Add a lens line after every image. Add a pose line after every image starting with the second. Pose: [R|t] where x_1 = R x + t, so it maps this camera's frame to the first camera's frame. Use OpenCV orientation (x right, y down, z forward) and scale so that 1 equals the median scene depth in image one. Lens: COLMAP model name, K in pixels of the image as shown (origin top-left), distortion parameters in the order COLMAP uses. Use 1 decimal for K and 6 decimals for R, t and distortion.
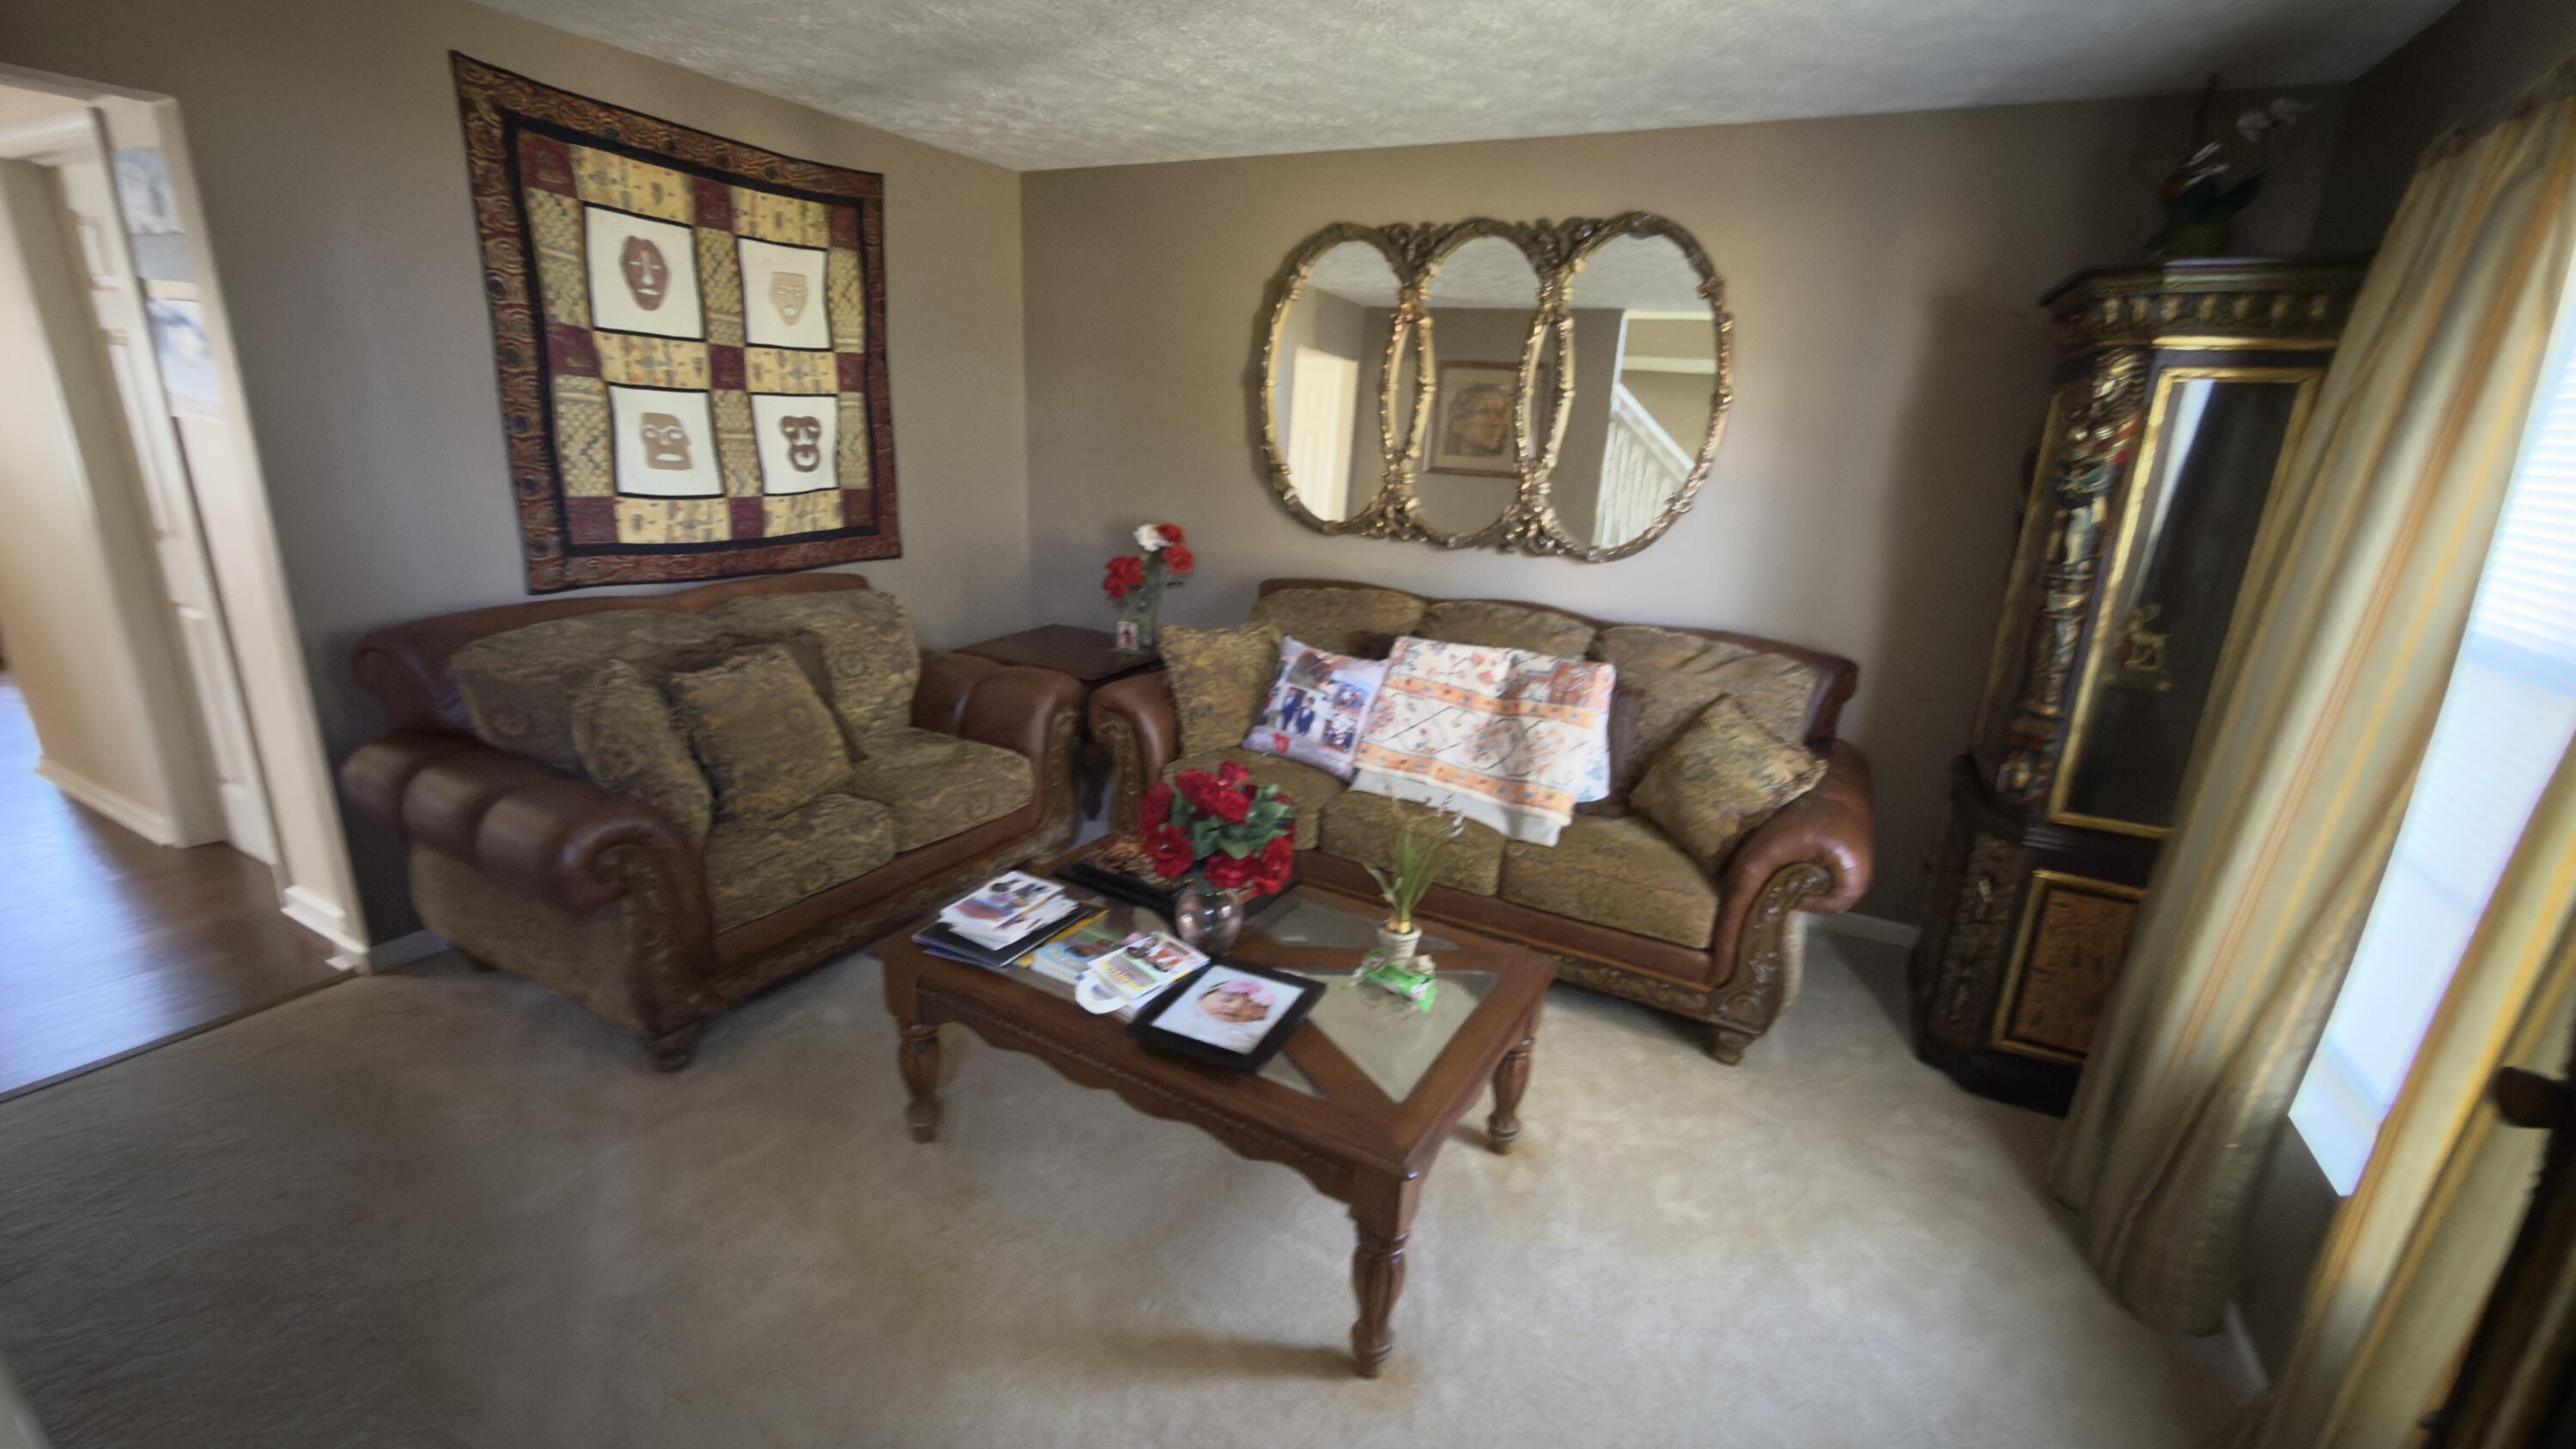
lens RADIAL K [[1052.5, 0, 1286.3], [0, 1052.5, 725.0], [0, 0, 1]] dist [0.001063, 0.000163]
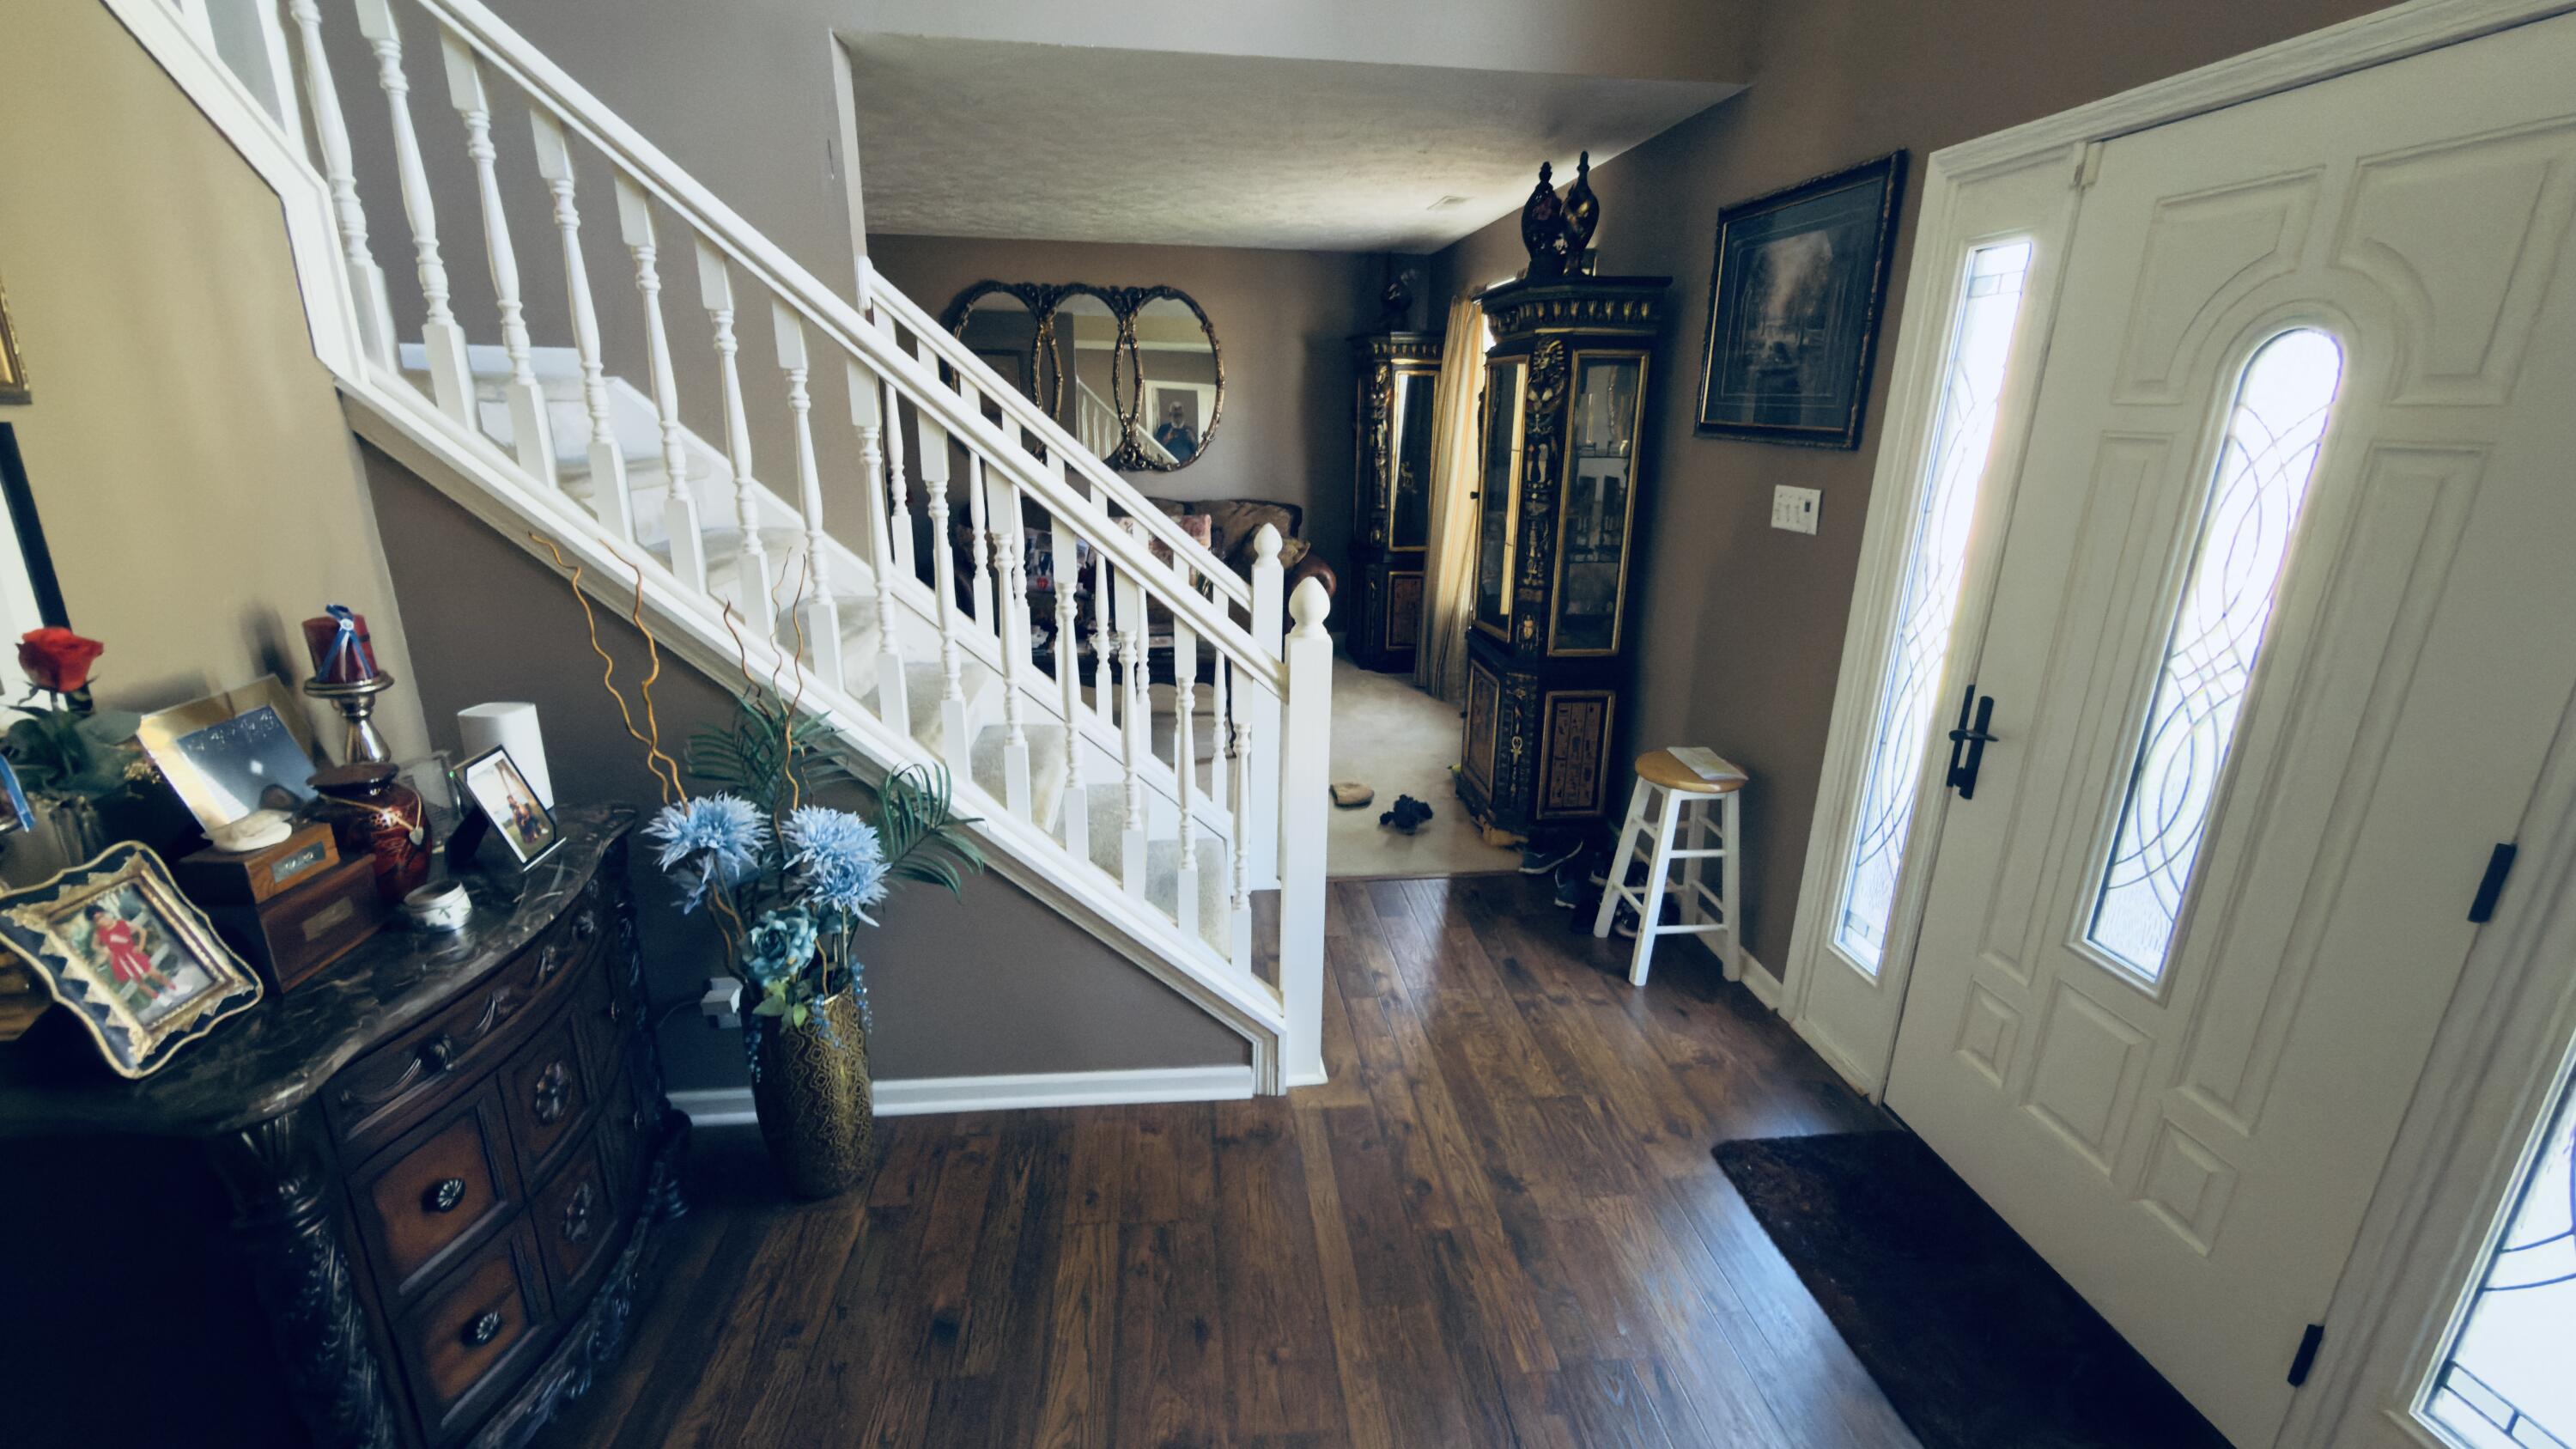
lens RADIAL K [[1052.5, 0, 1283.6], [0, 1052.5, 722.6], [0, 0, 1]] dist [0.001063, 0.000163]
pose [[0.819896, -0.198518, 0.536993, -0.923169], [0.182805, 0.979636, 0.083045, 0.239960], [-0.542543, 0.030077, 0.839489, -0.969534]]
